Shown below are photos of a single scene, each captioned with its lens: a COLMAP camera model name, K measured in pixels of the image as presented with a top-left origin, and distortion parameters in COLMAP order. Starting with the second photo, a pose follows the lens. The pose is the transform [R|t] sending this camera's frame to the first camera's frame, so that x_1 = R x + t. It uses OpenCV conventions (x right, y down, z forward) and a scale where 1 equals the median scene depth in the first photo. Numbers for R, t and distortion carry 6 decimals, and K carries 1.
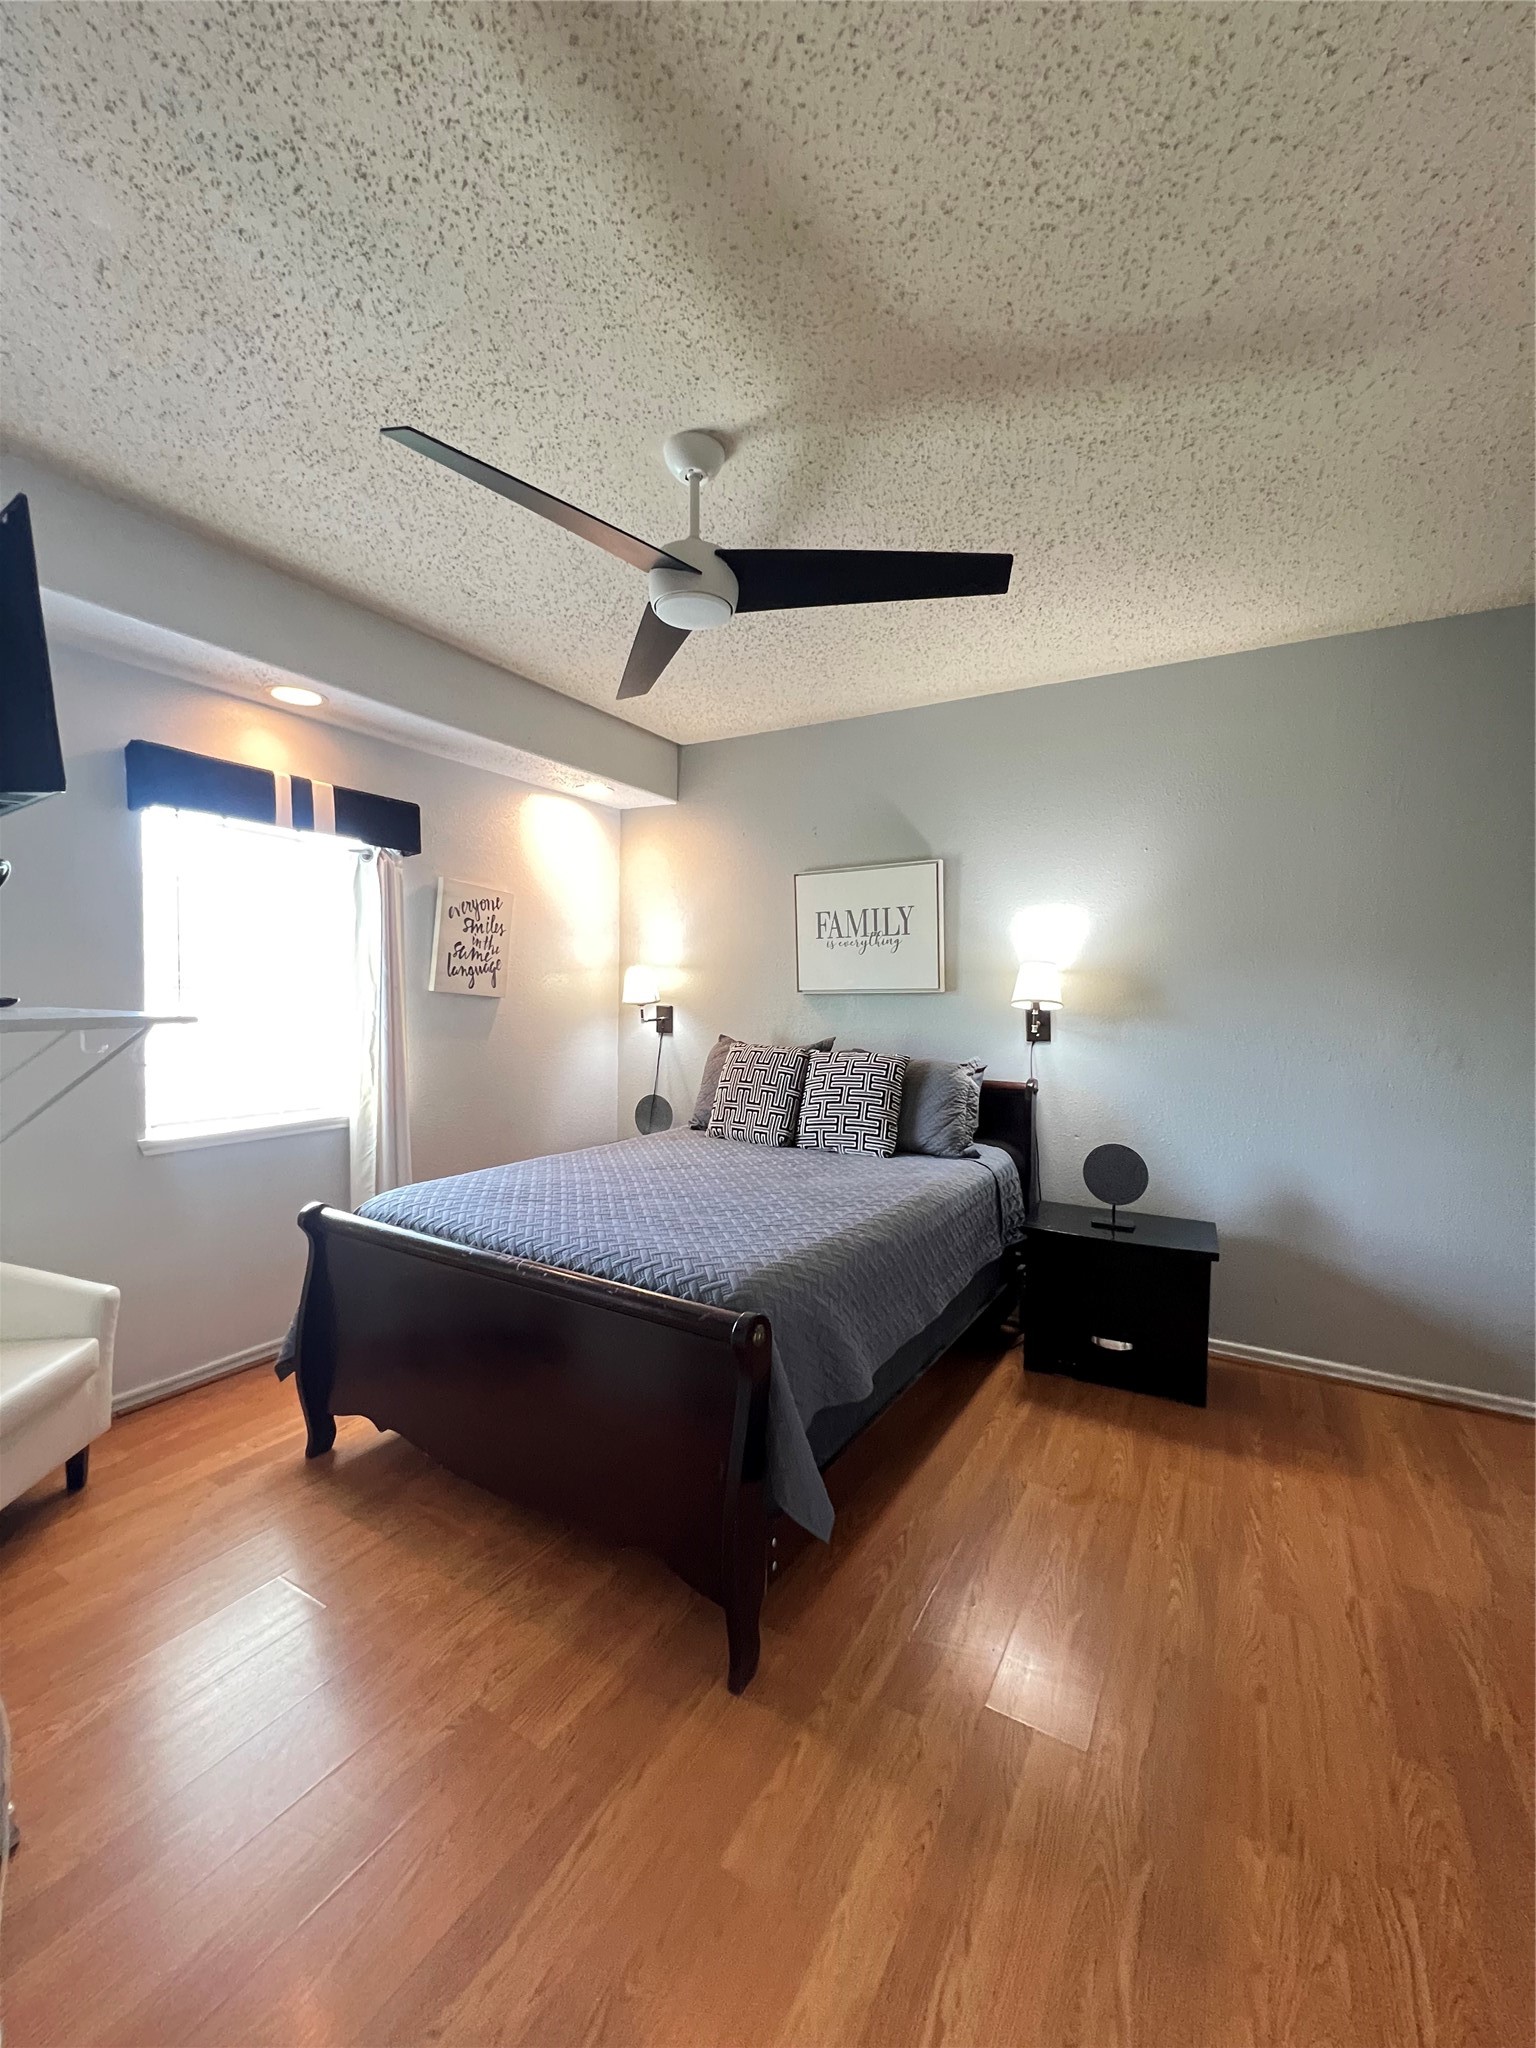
lens RADIAL K [[819.1, 0, 770.4], [0, 819.1, 1025.5], [0, 0, 1]] dist [-0.001442, 0.000137]
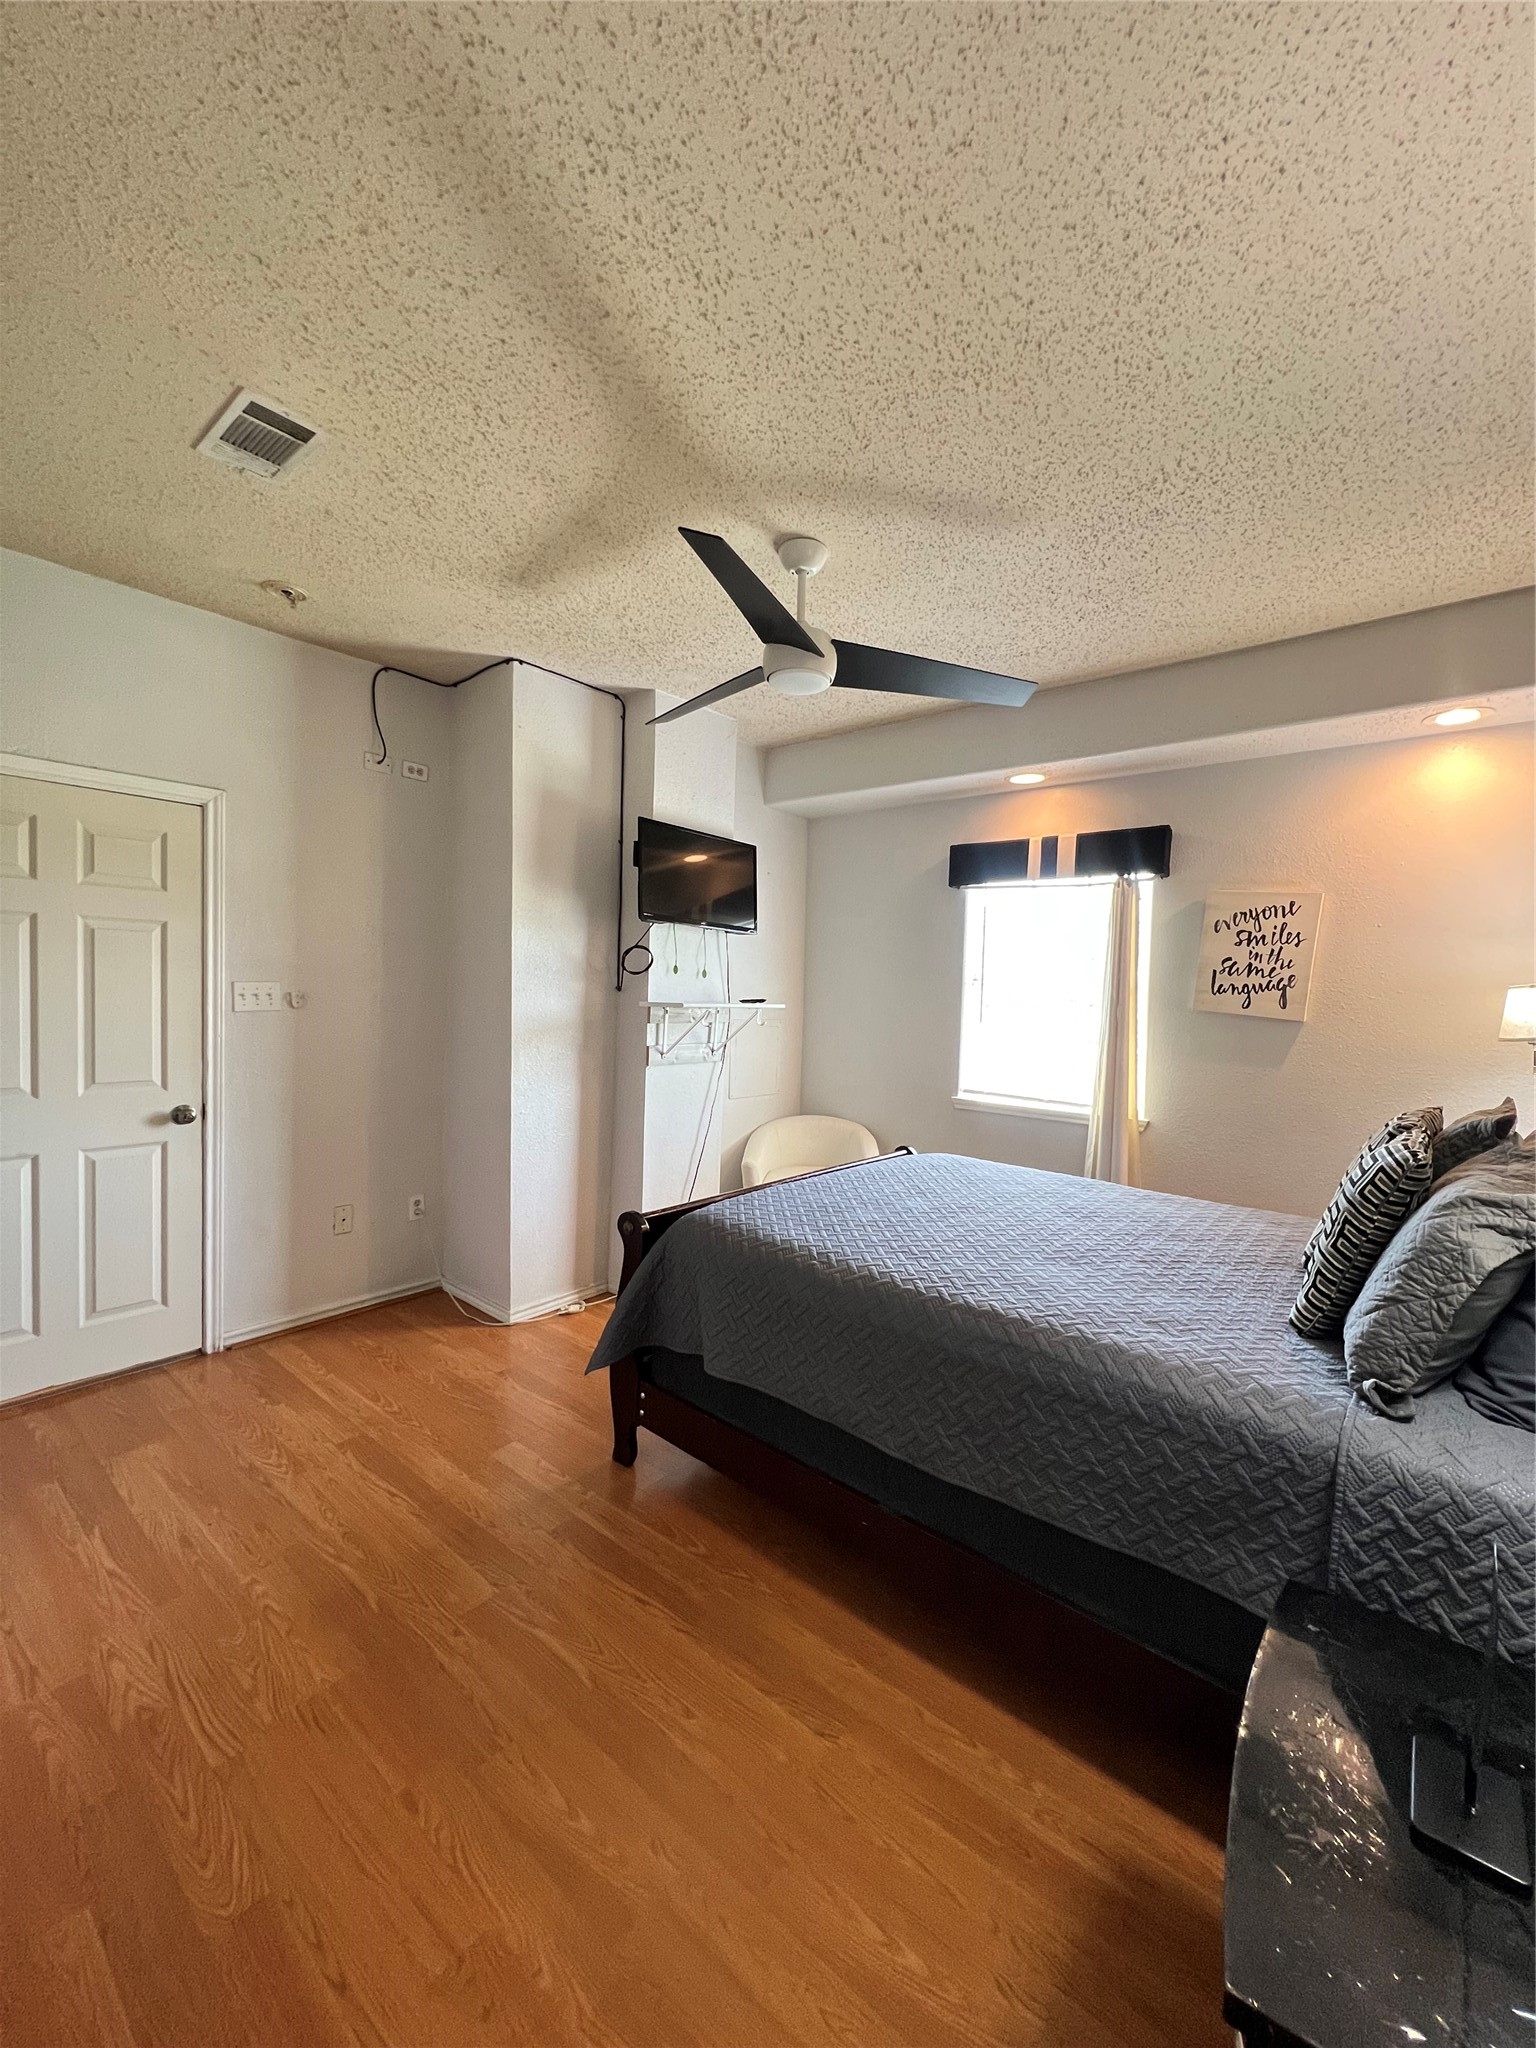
lens RADIAL K [[819.1, 0, 770.4], [0, 819.1, 1025.5], [0, 0, 1]] dist [-0.001442, 0.000137]
pose [[-0.158673, 0.028746, -0.986913, 0.690826], [-0.074558, 0.996373, 0.041008, -0.028872], [0.984512, 0.080090, -0.155954, 0.731070]]
